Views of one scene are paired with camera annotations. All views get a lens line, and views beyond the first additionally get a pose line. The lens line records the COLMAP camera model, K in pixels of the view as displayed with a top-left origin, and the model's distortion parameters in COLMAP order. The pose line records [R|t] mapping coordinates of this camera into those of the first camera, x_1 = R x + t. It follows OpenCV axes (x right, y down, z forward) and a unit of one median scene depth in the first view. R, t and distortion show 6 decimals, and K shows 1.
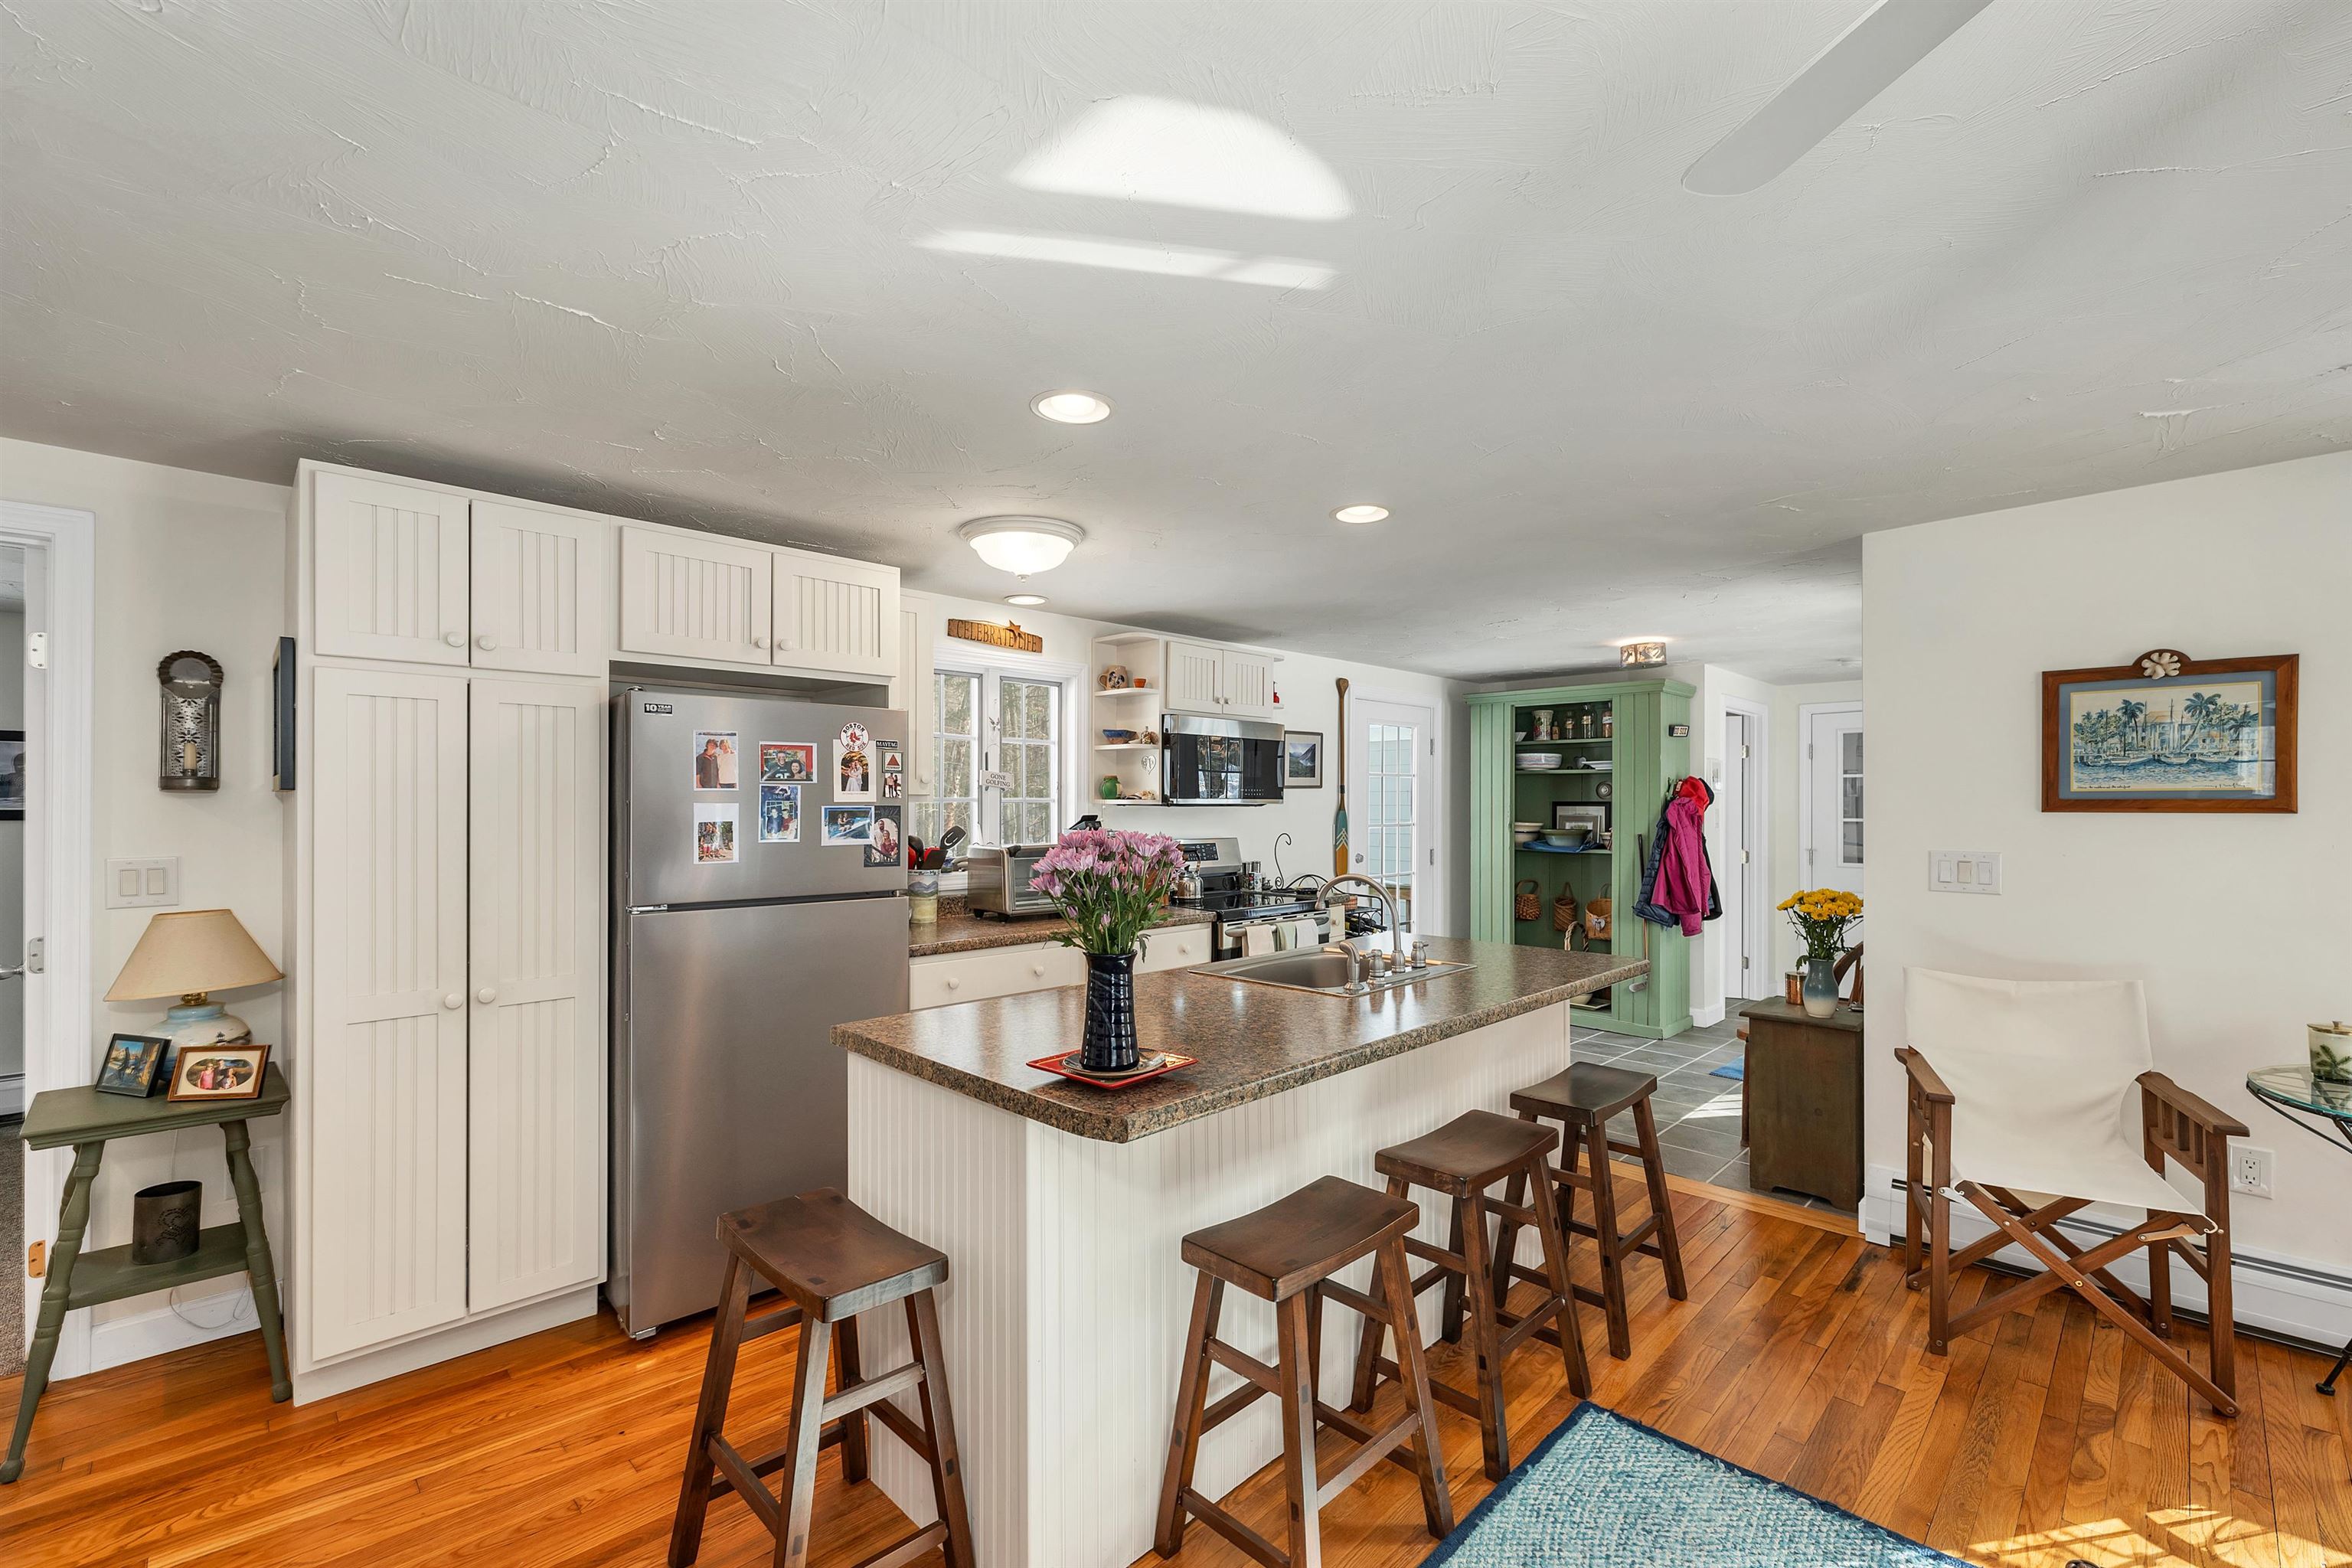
lens RADIAL K [[990.1, 0, 1207.9], [0, 990.1, 803.4], [0, 0, 1]] dist [0.010160, -0.001106]
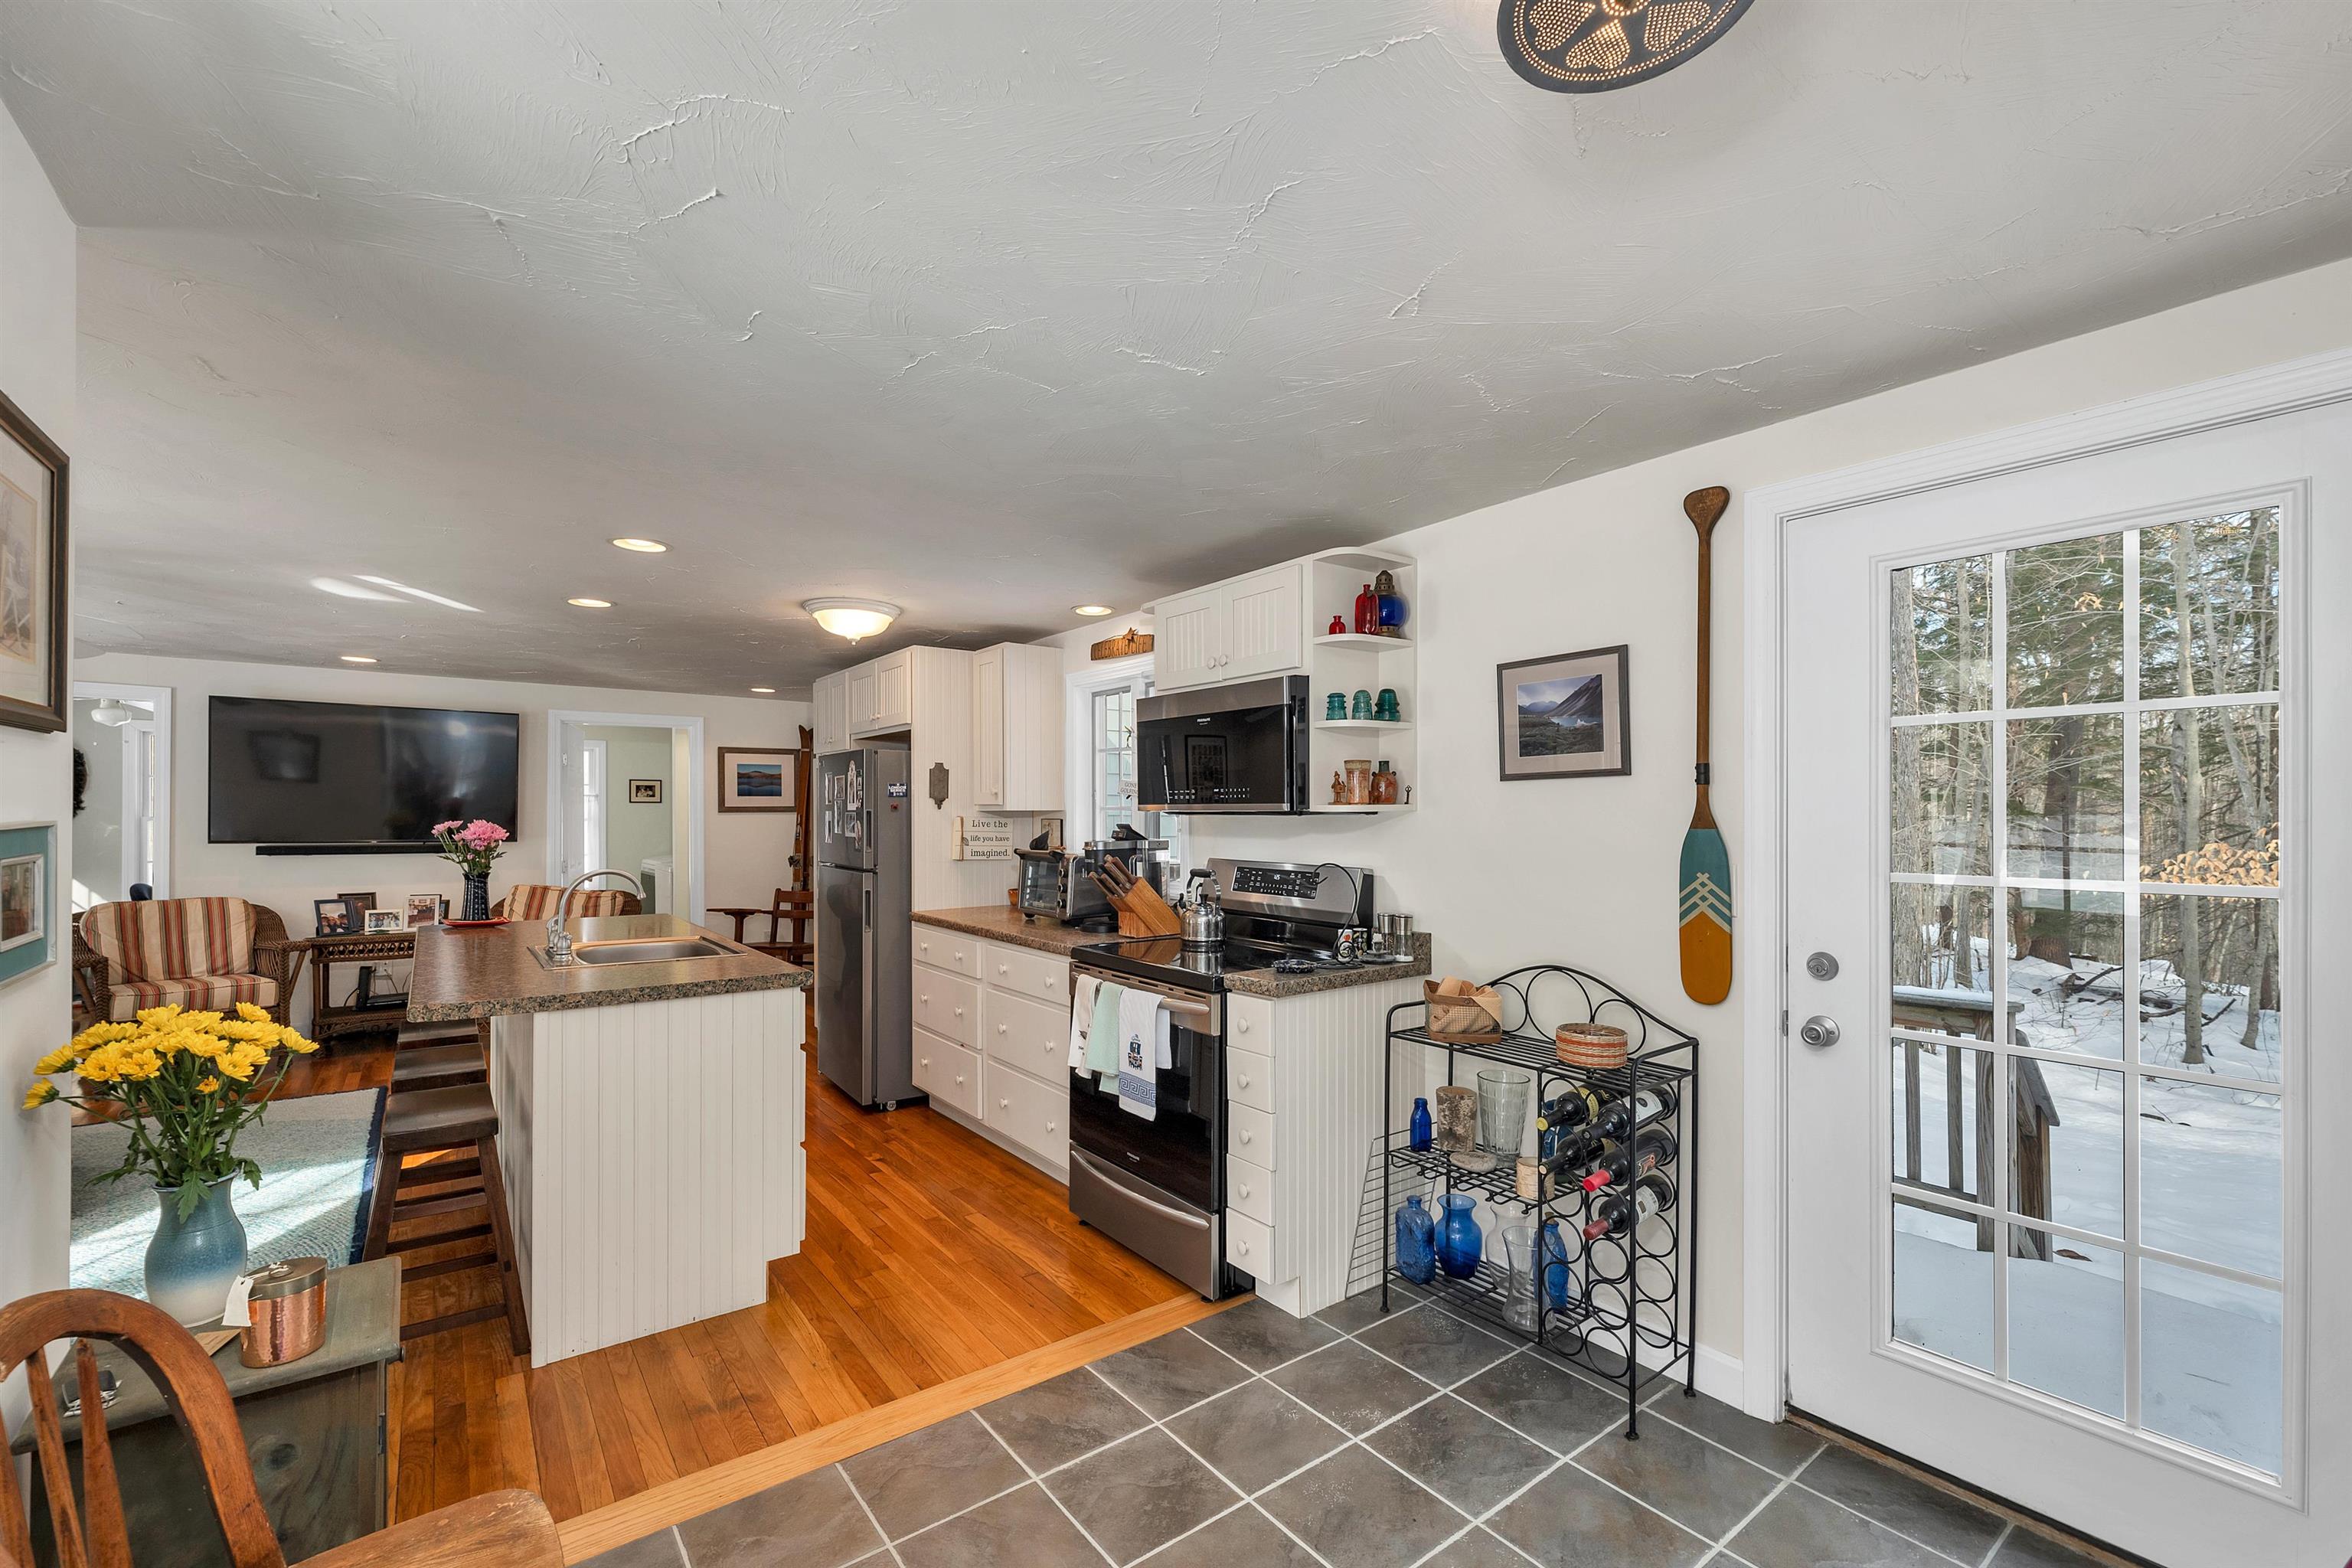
lens RADIAL K [[990.1, 0, 1150.6], [0, 990.1, 817.7], [0, 0, 1]] dist [0.010160, -0.001106]
pose [[-0.170482, 0.002745, -0.985357, 0.578971], [-0.001257, 0.999995, 0.003004, 0.002585], [0.985360, 0.001751, -0.170478, 0.881125]]
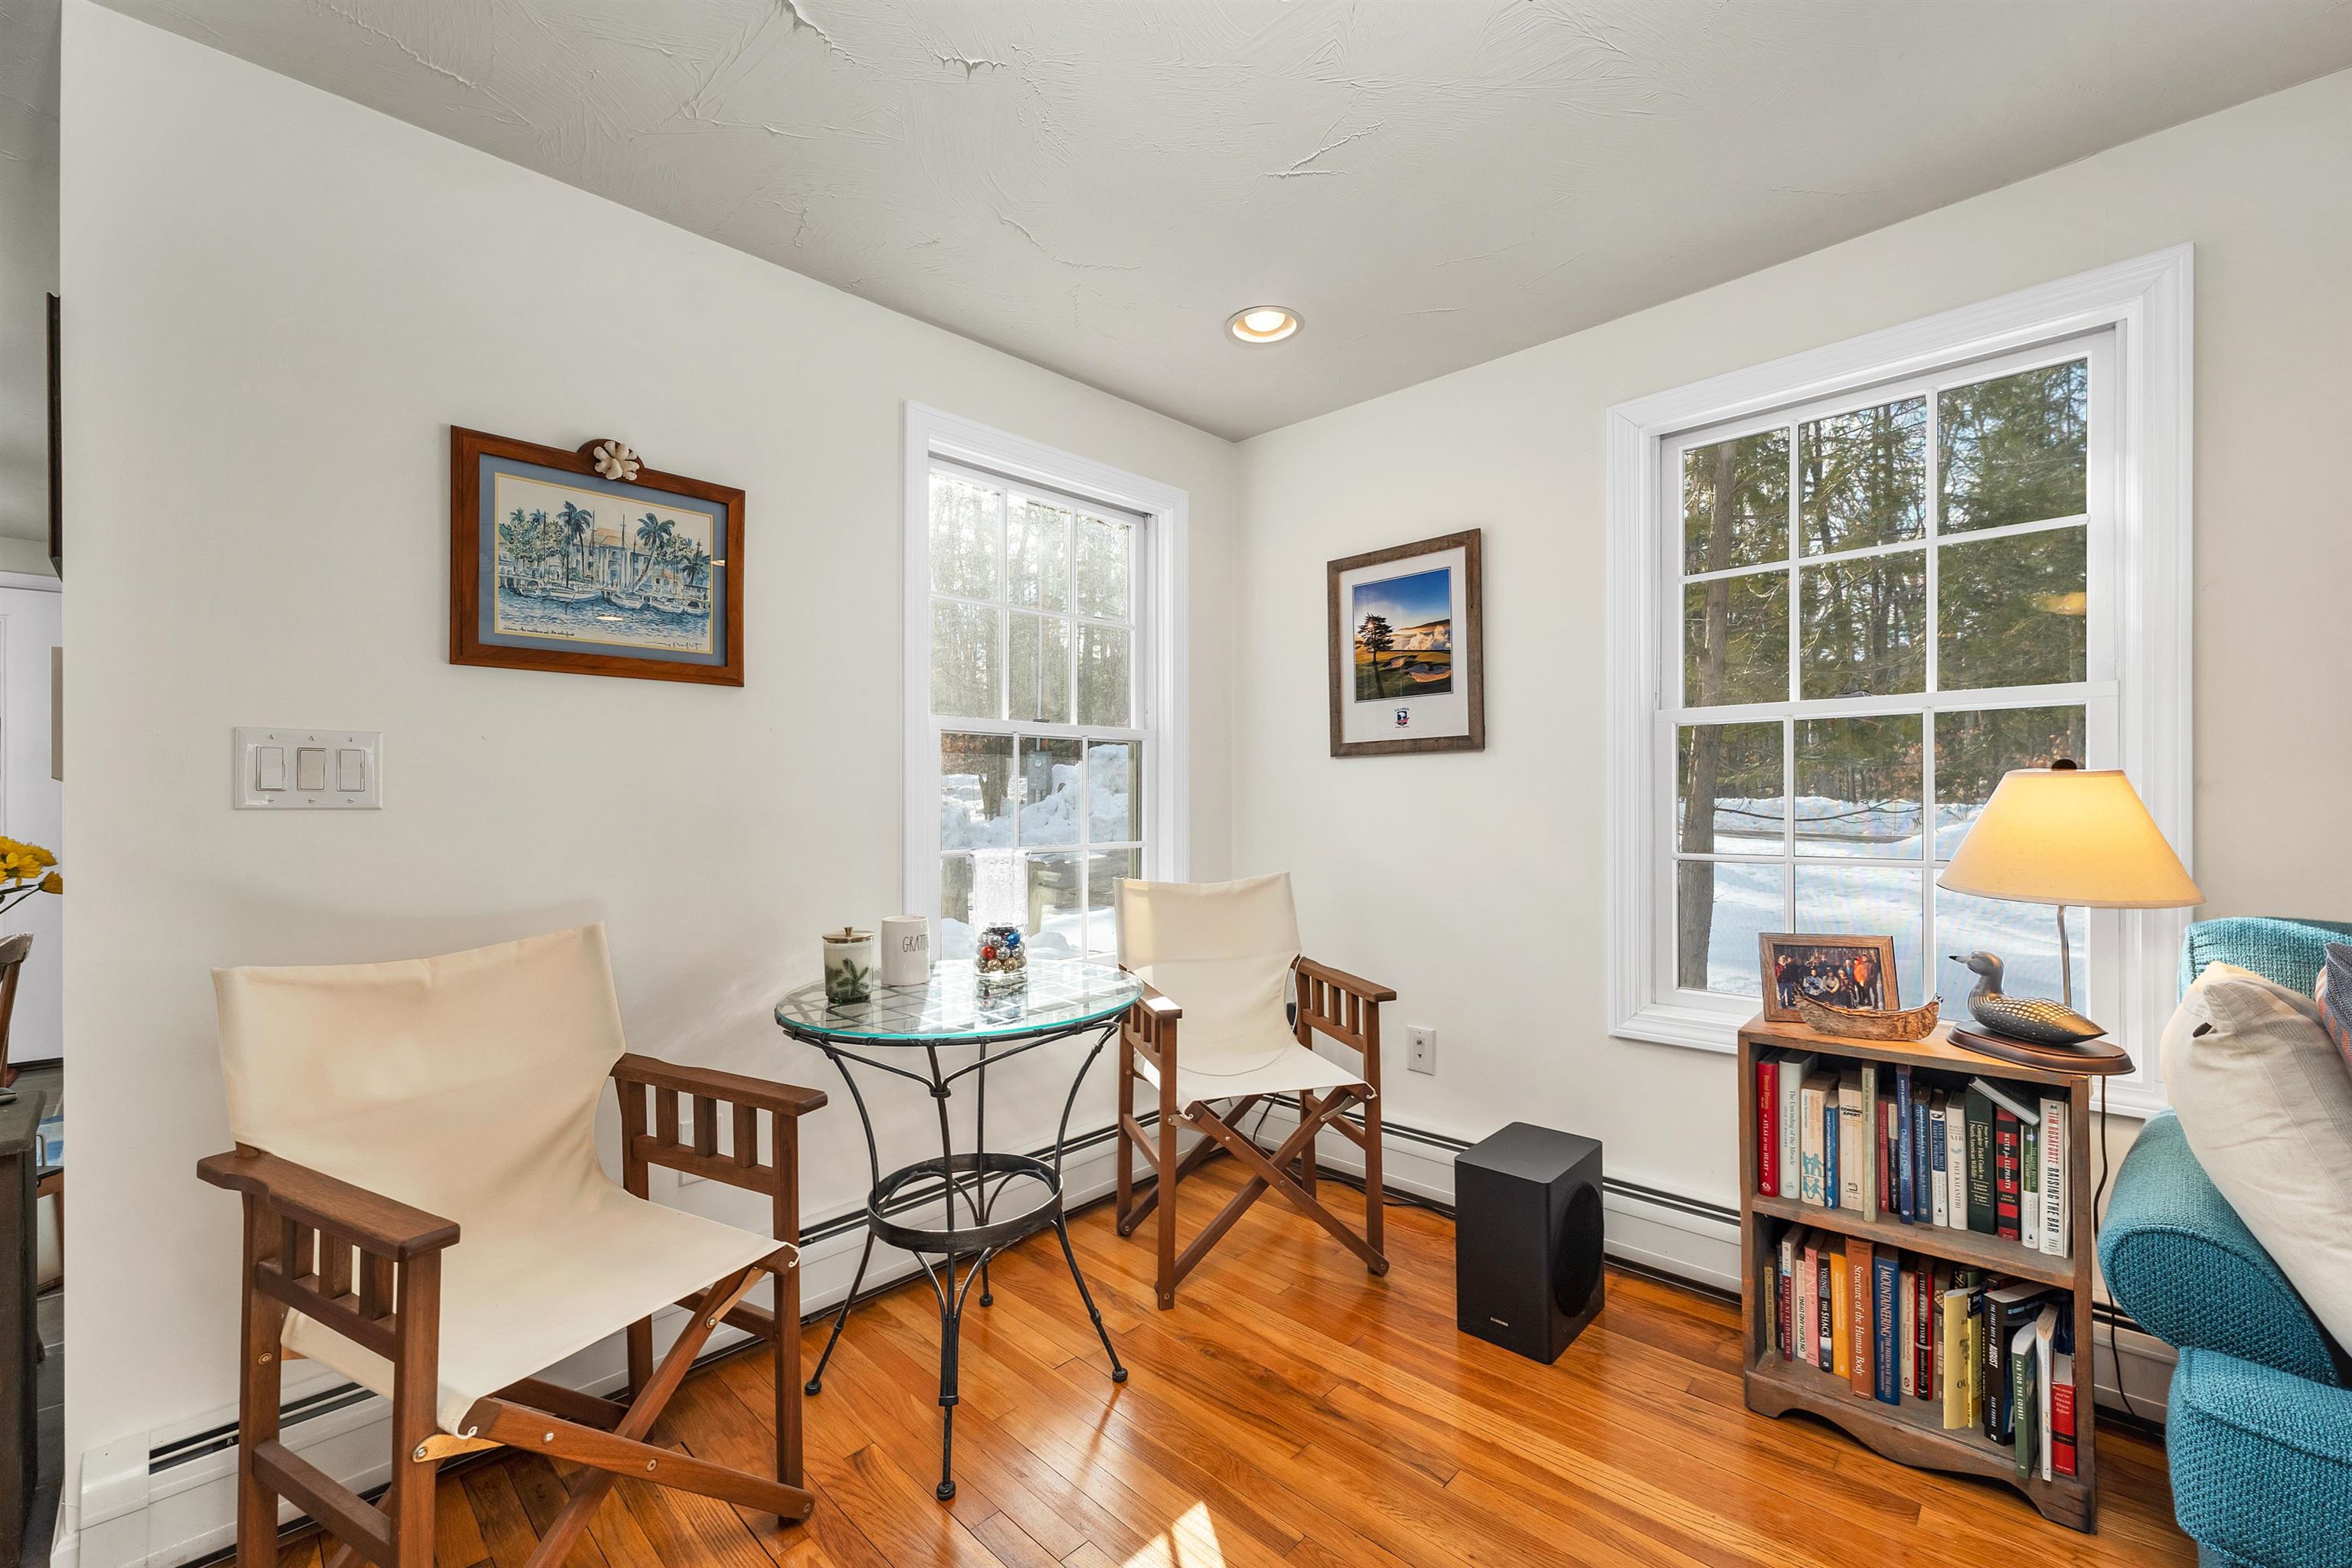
lens RADIAL K [[990.1, 0, 1153.1], [0, 990.1, 784.3], [0, 0, 1]] dist [0.010160, -0.001106]
pose [[-0.000945, 0.010445, 0.999945, 0.126055], [0.000323, 0.999945, -0.010445, 0.043316], [-1.000000, 0.000313, -0.000948, 0.295218]]
